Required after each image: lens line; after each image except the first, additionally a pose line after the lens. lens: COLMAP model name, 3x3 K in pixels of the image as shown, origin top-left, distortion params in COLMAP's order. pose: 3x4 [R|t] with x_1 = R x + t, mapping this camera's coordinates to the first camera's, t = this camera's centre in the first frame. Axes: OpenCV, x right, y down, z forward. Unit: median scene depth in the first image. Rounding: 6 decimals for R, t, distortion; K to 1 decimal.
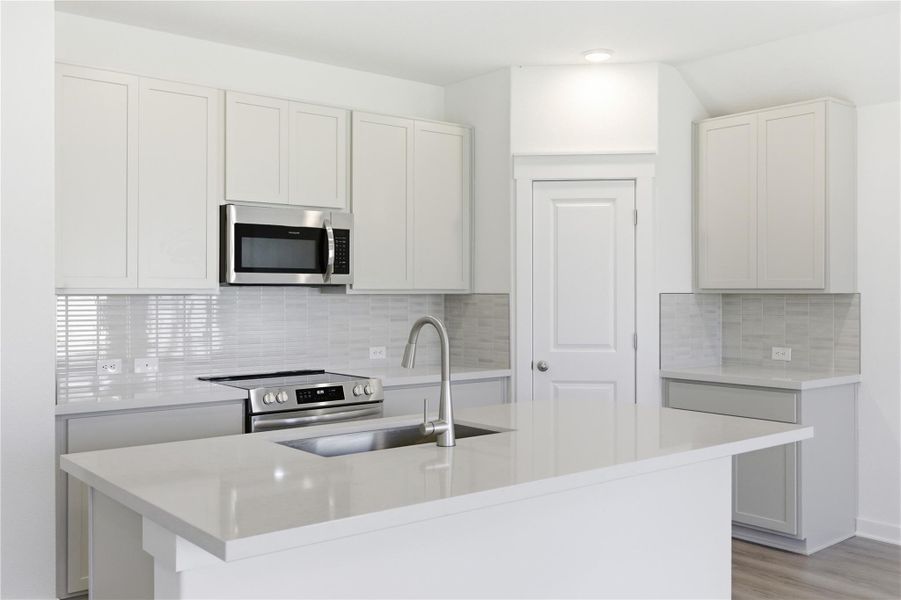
lens RADIAL K [[845.7, 0, 451.5], [0, 845.7, 298.1], [0, 0, 1]] dist [0.000914, 0.000000]
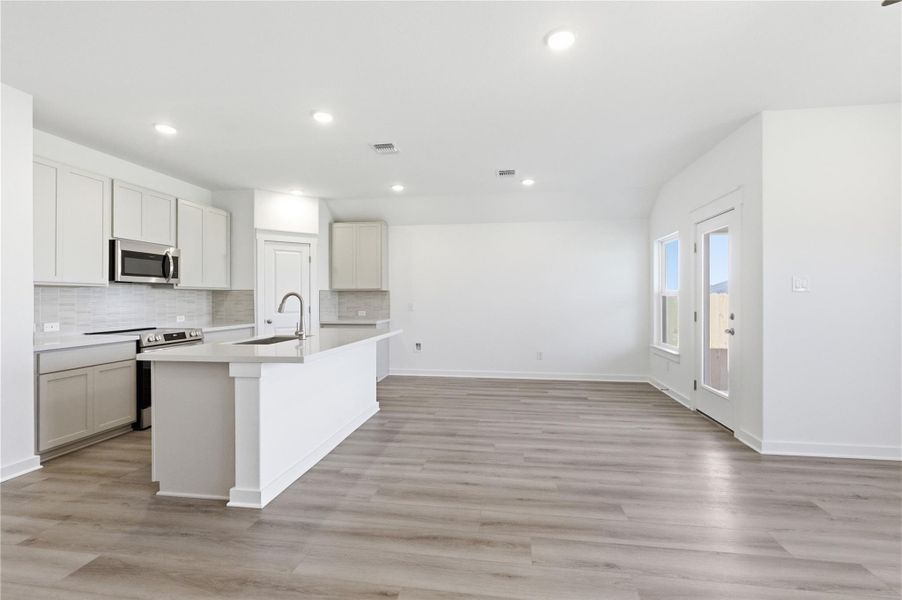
lens RADIAL K [[406.2, 0, 450.4], [0, 406.2, 298.9], [0, 0, 1]] dist [-0.002795, 0.000997]
pose [[0.741756, -0.003295, 0.670662, -0.283359], [0.006574, 0.999976, -0.002359, 0.026070], [-0.670637, 0.006159, 0.741760, -0.158213]]
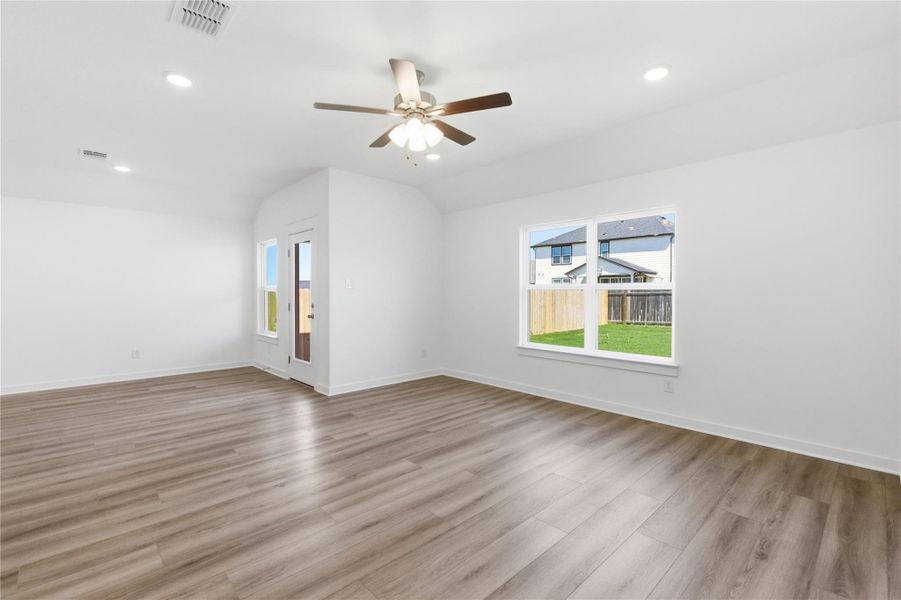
lens RADIAL K [[405.8, 0, 458.1], [0, 405.8, 298.3], [0, 0, 1]] dist [-0.002795, 0.000997]
pose [[-0.087551, -0.017296, 0.996010, -0.484114], [0.004998, 0.999829, 0.017801, 0.023713], [-0.996148, 0.006537, -0.087450, -0.238816]]
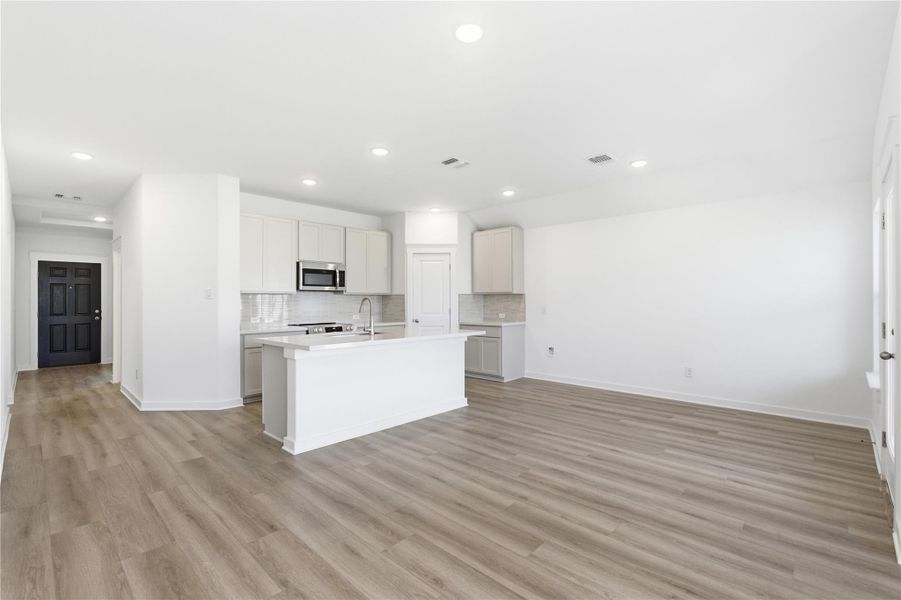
lens RADIAL K [[405.8, 0, 450.0], [0, 405.8, 302.3], [0, 0, 1]] dist [-0.002795, 0.000997]
pose [[0.992565, -0.003603, 0.121666, 0.056802], [0.004111, 0.999984, -0.003927, 0.027365], [-0.121650, 0.004398, 0.992563, -0.342108]]
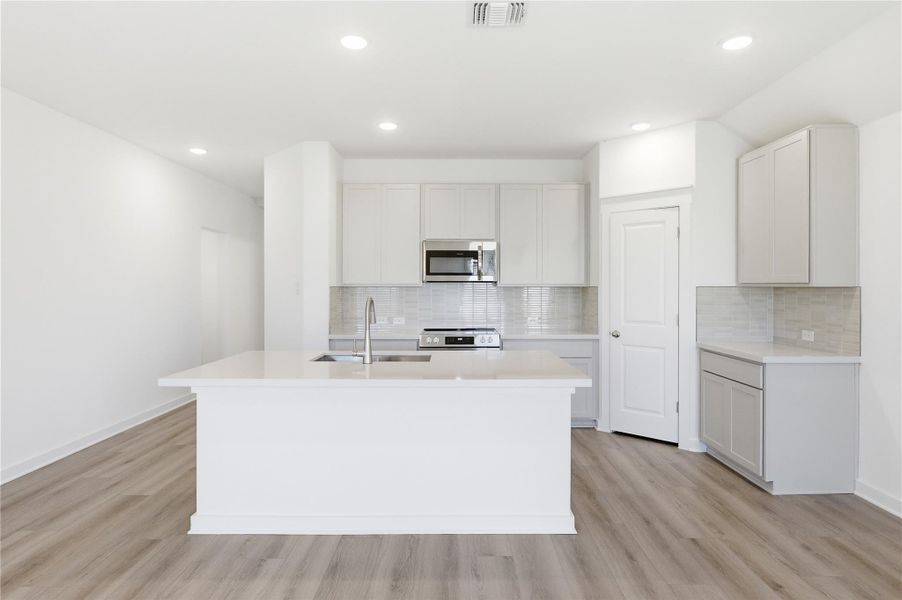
lens RADIAL K [[499.6, 0, 453.3], [0, 499.6, 291.1], [0, 0, 1]] dist [-0.007730, 0.001324]
pose [[0.779824, 0.007299, -0.625956, 0.465352], [-0.005772, 0.999973, 0.004468, 0.000318], [0.625972, 0.000129, 0.779846, 0.115363]]
